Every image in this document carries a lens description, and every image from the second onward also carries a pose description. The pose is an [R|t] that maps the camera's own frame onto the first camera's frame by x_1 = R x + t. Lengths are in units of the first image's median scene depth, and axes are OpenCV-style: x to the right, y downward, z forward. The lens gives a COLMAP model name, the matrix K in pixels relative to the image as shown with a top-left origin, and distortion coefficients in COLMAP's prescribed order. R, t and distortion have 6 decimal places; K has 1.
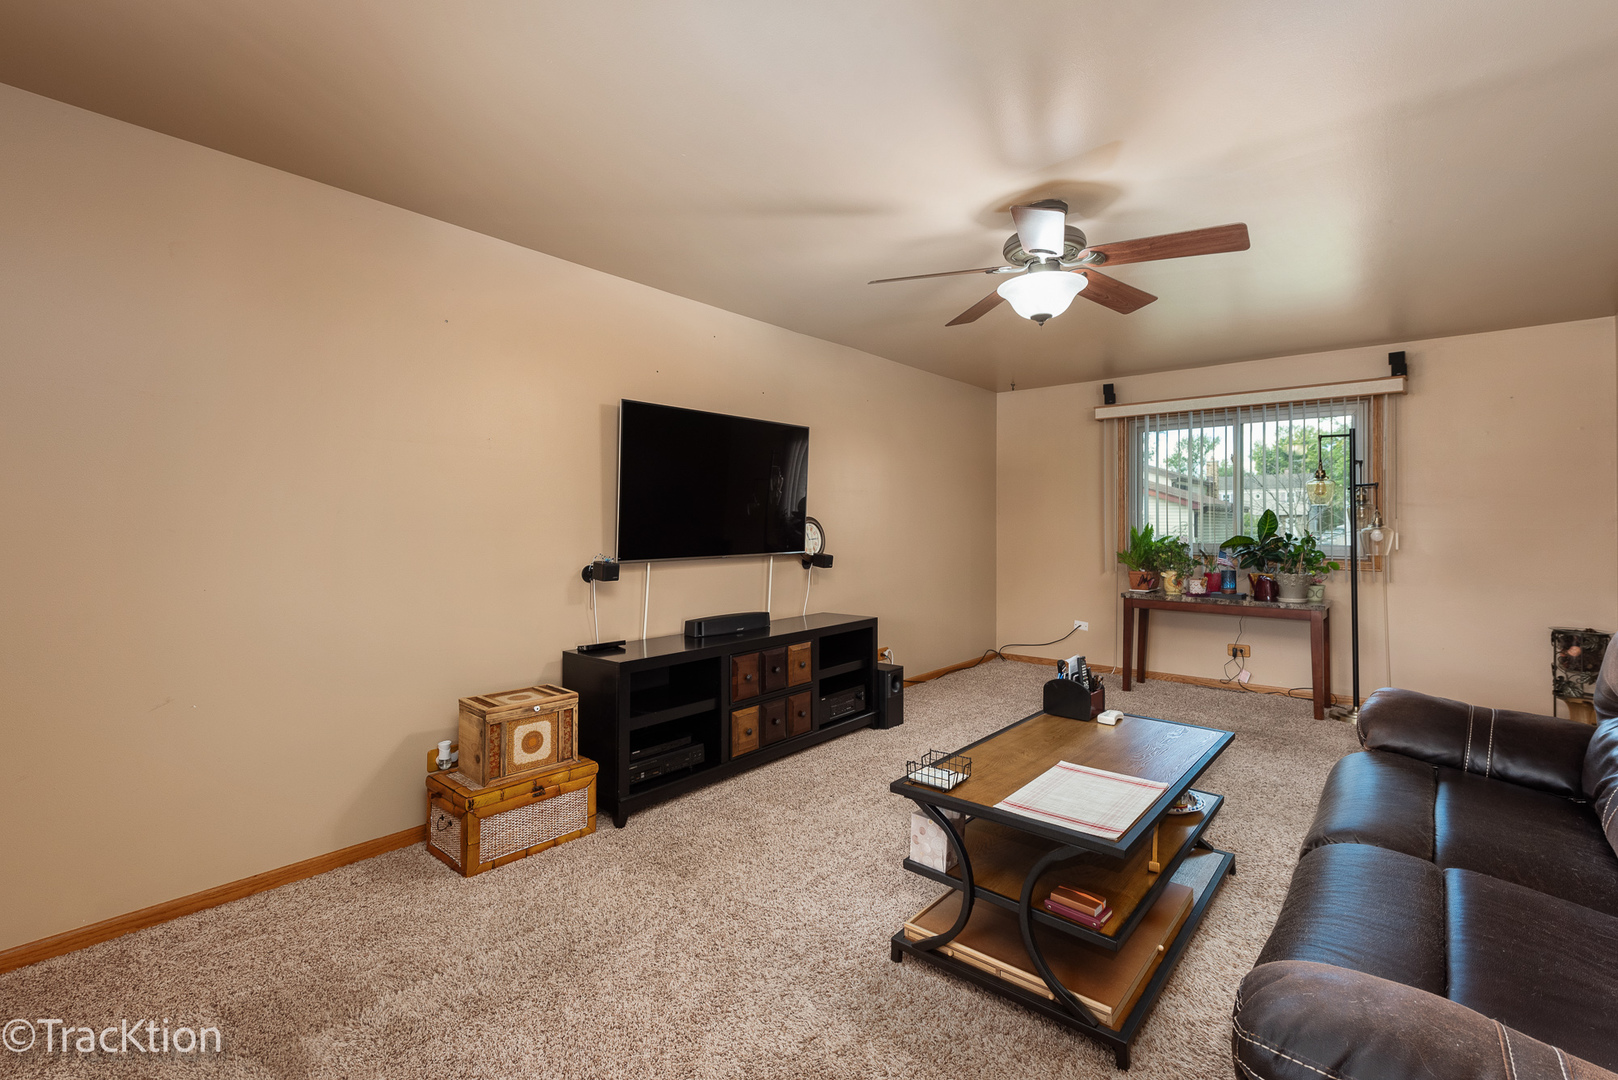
lens RADIAL K [[719.8, 0, 812.7], [0, 719.8, 522.9], [0, 0, 1]] dist [0.019658, -0.011408]
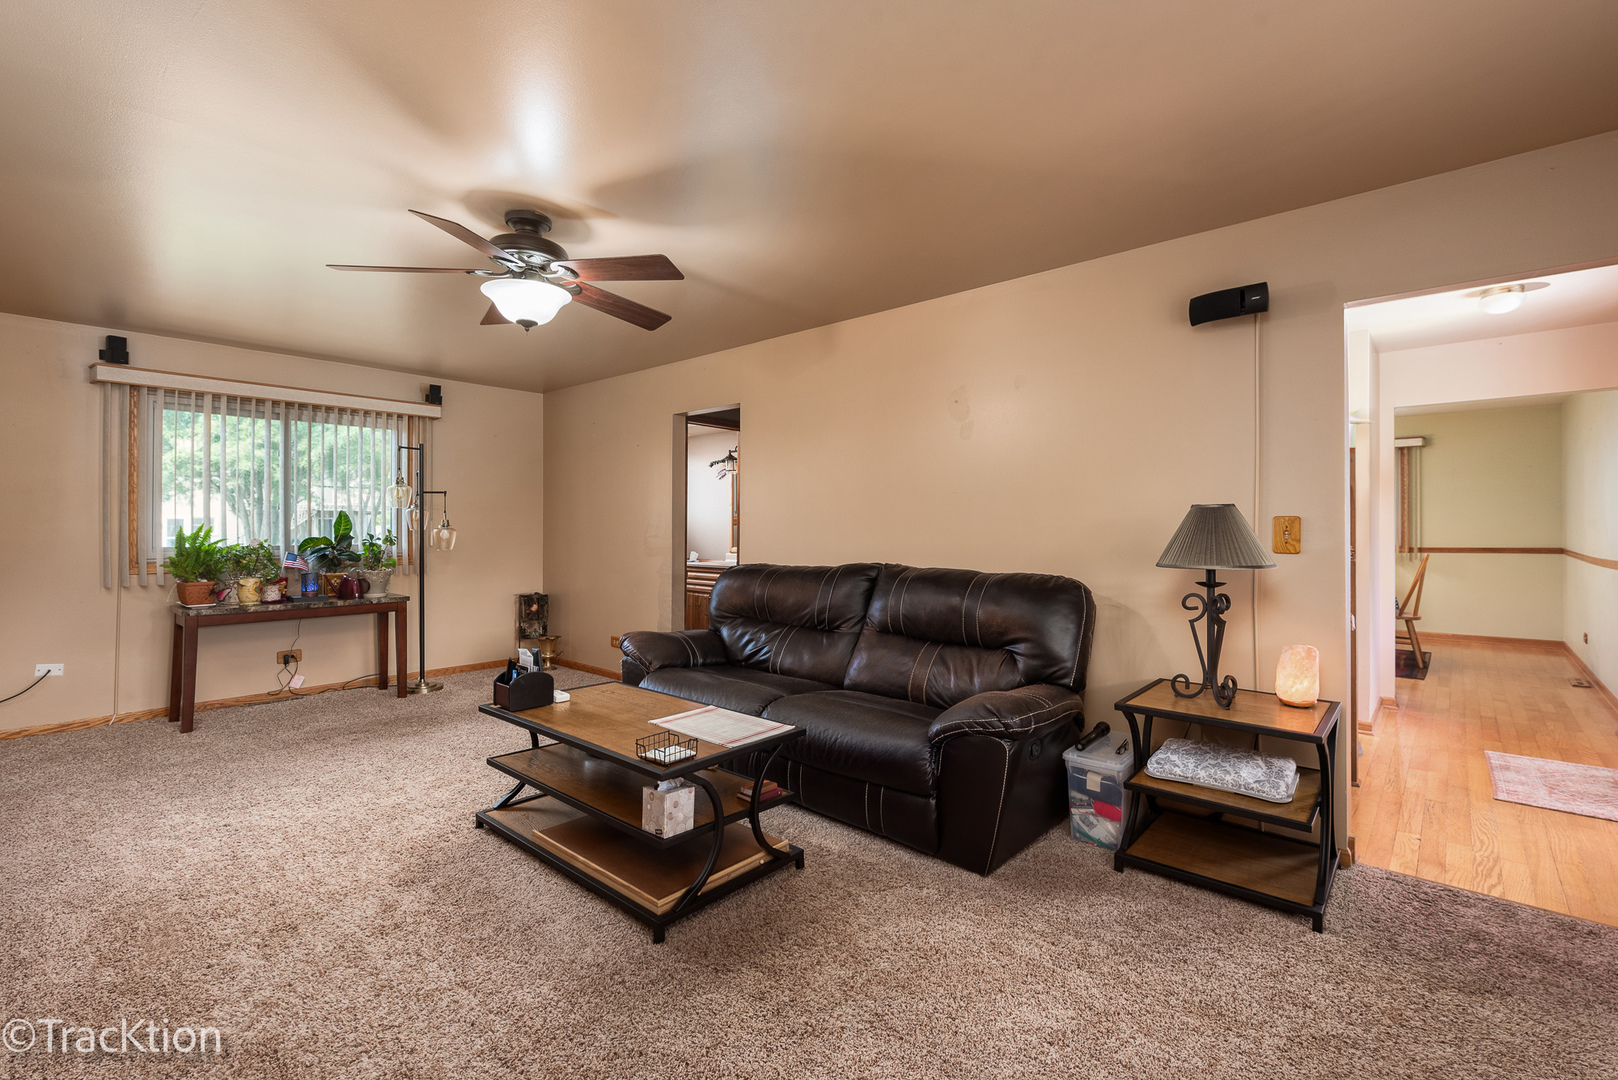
lens RADIAL K [[719.8, 0, 812.7], [0, 719.8, 522.9], [0, 0, 1]] dist [0.019658, -0.011408]
pose [[0.019057, 0.002991, 0.999814, -0.385244], [-0.004364, 0.999986, -0.002909, -0.000645], [-0.999809, -0.004308, 0.019070, 0.313898]]
